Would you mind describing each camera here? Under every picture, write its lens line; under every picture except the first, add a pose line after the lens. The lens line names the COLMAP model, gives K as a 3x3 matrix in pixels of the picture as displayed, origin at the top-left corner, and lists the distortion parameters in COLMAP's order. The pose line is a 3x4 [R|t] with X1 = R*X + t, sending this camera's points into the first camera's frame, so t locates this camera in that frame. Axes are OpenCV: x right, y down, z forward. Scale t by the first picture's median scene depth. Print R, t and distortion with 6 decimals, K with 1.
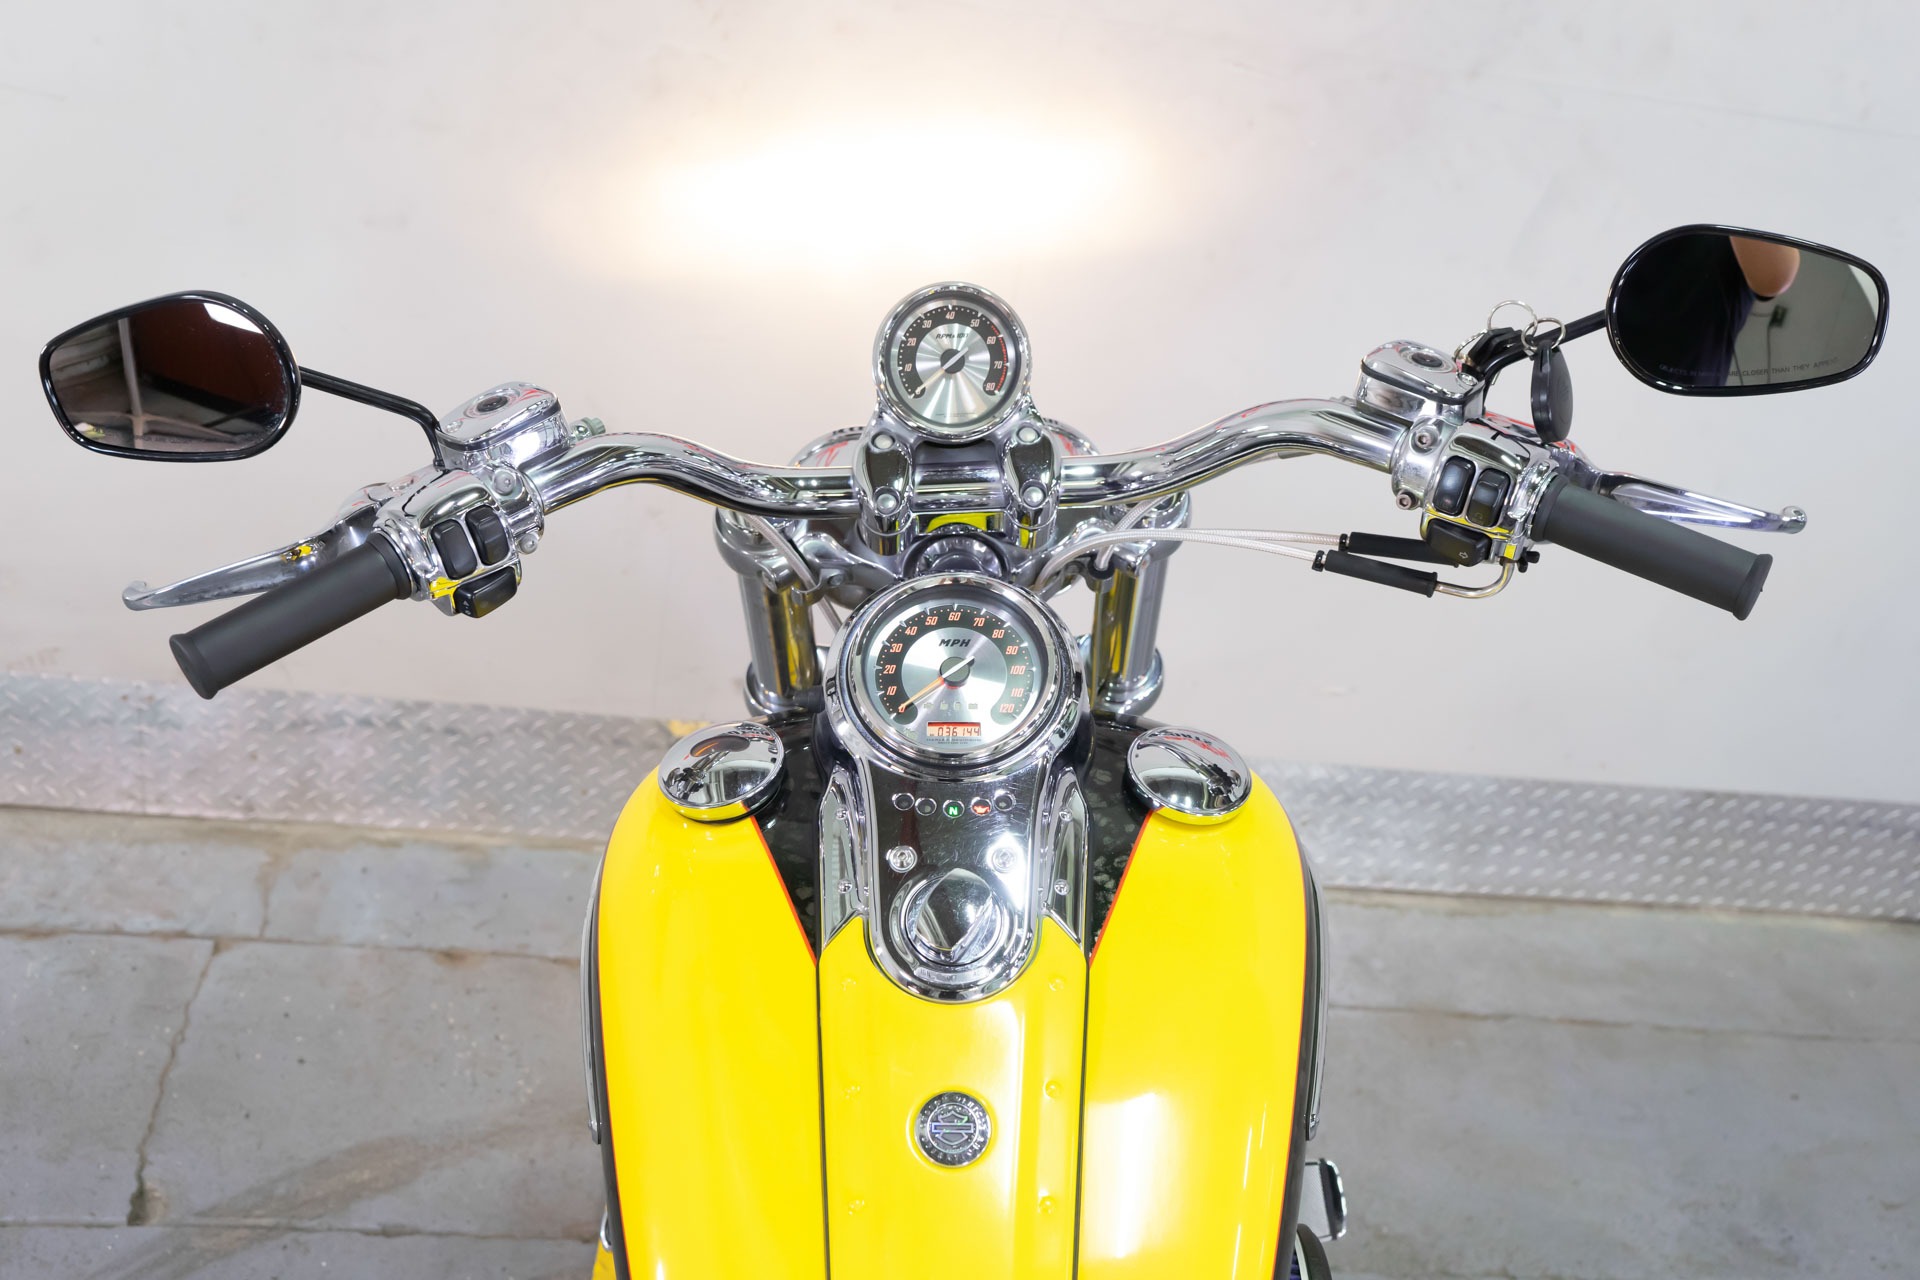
lens RADIAL K [[1933.5, 0, 960.0], [0, 1933.5, 640.0], [0, 0, 1]] dist [0.004223, 0.022152]
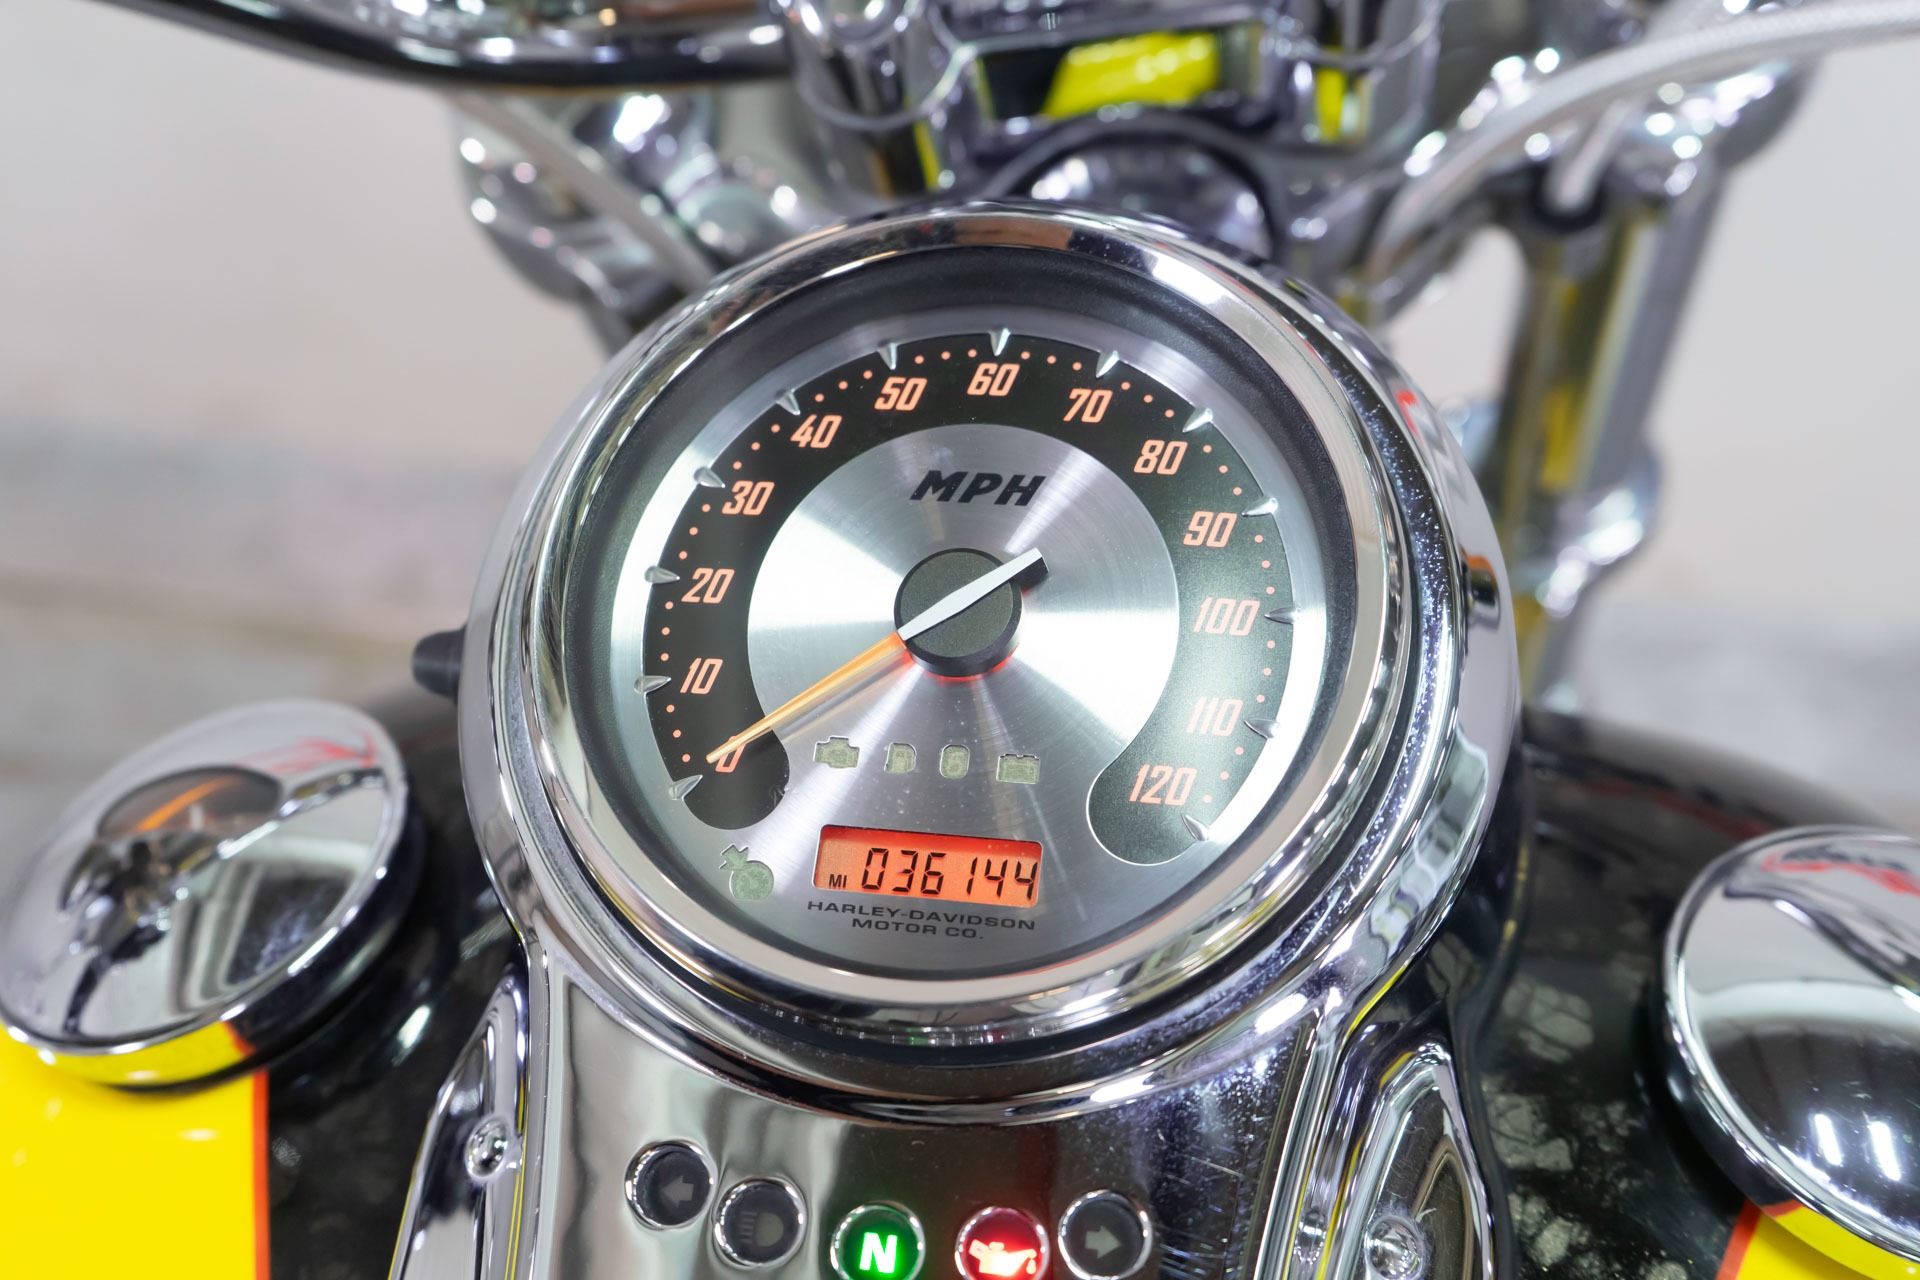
lens RADIAL K [[1933.5, 0, 960.0], [0, 1933.5, 640.0], [0, 0, 1]] dist [0.004223, 0.022152]
pose [[0.985113, 0.052763, -0.163612, 0.035220], [-0.026434, 0.986907, 0.159109, -0.018233], [0.169865, -0.152415, 0.973610, 0.739321]]
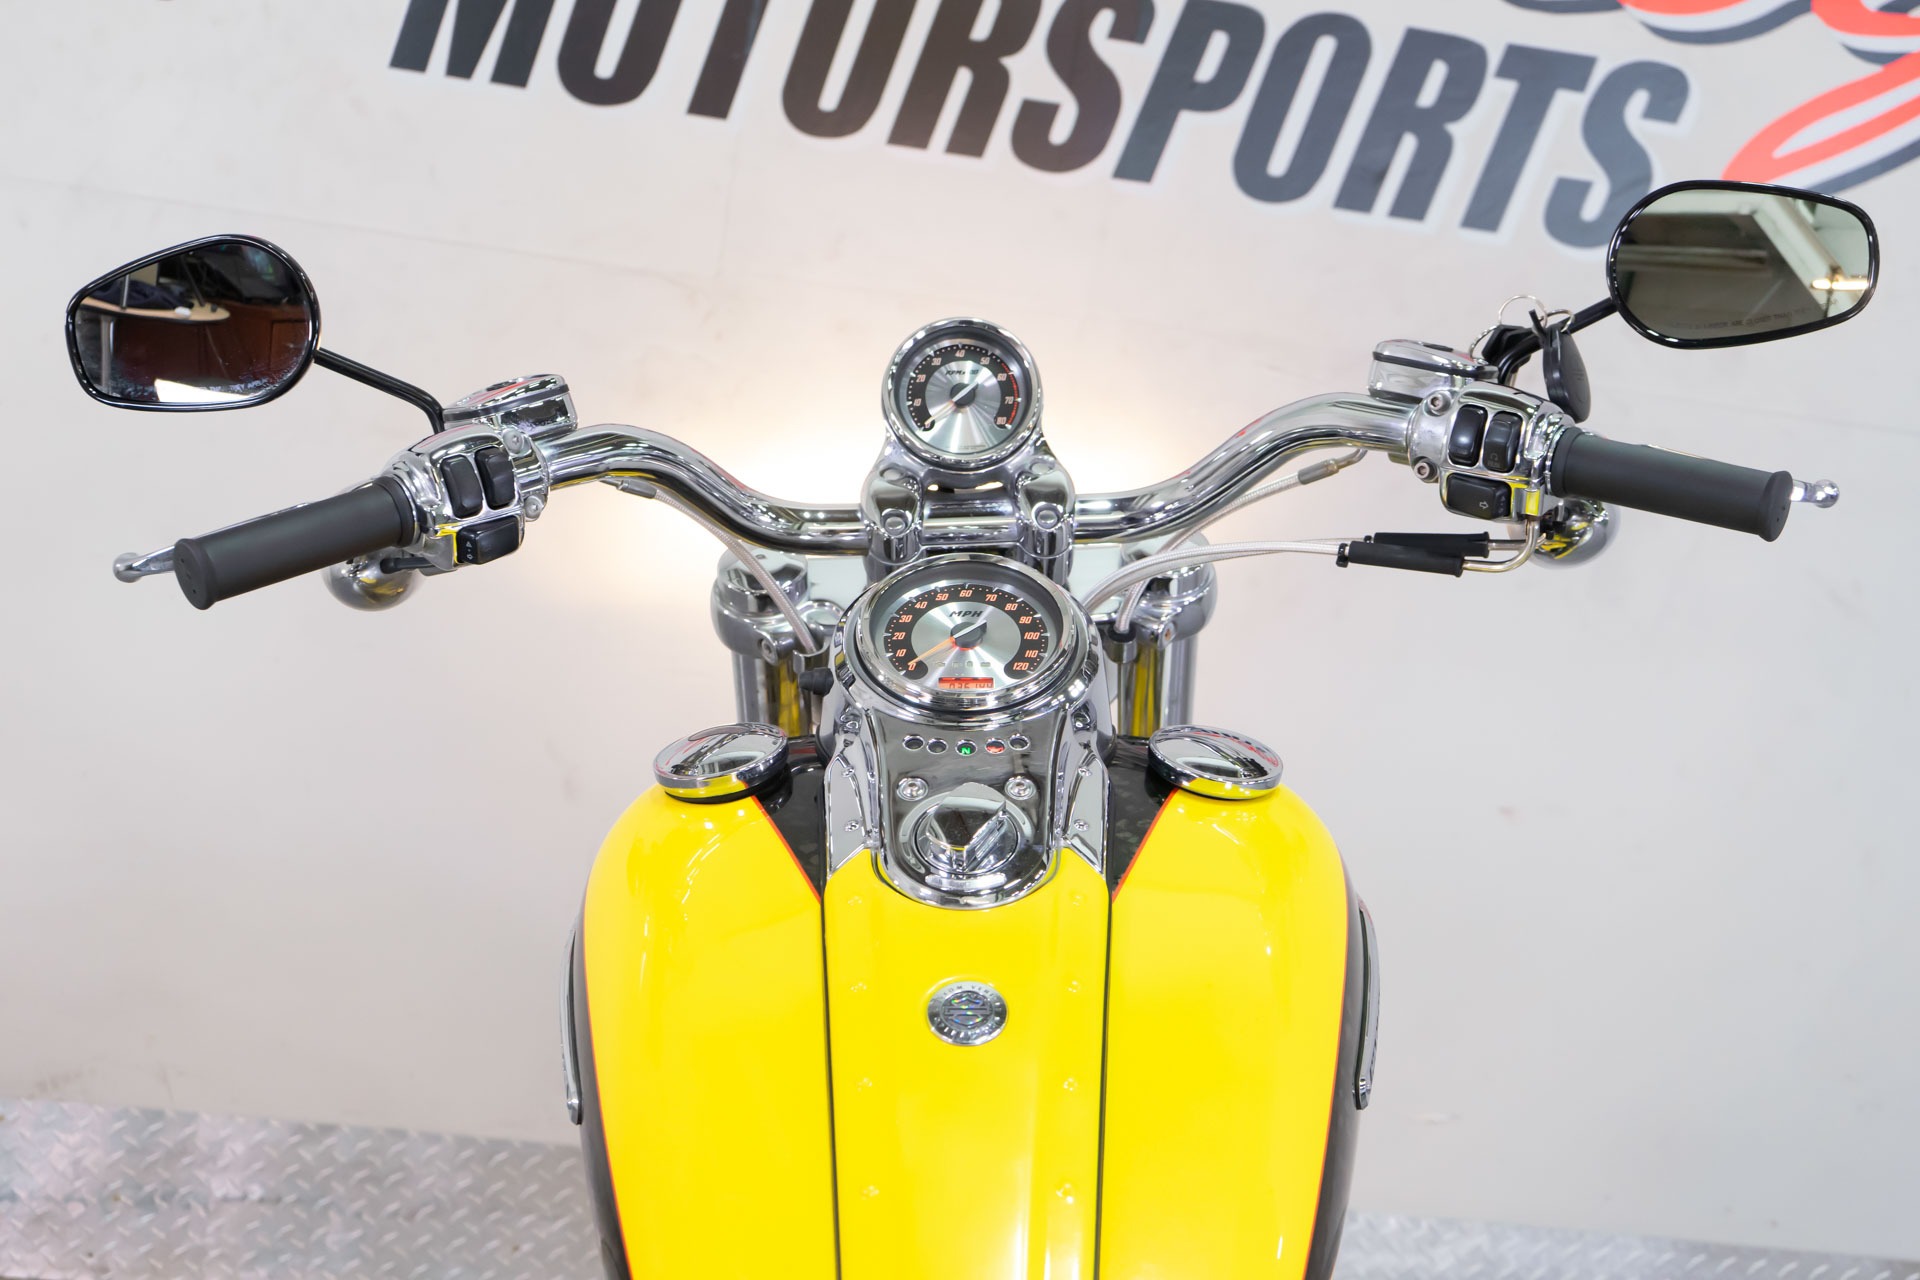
lens RADIAL K [[2468.0, 0, 960.0], [0, 2468.0, 640.0], [0, 0, 1]] dist [0.022726, 0.019358]
pose [[0.999956, -0.007559, -0.005491, 0.000778], [0.005502, 0.951432, -0.307811, 0.384167], [0.007551, 0.307767, 0.951432, -0.164893]]
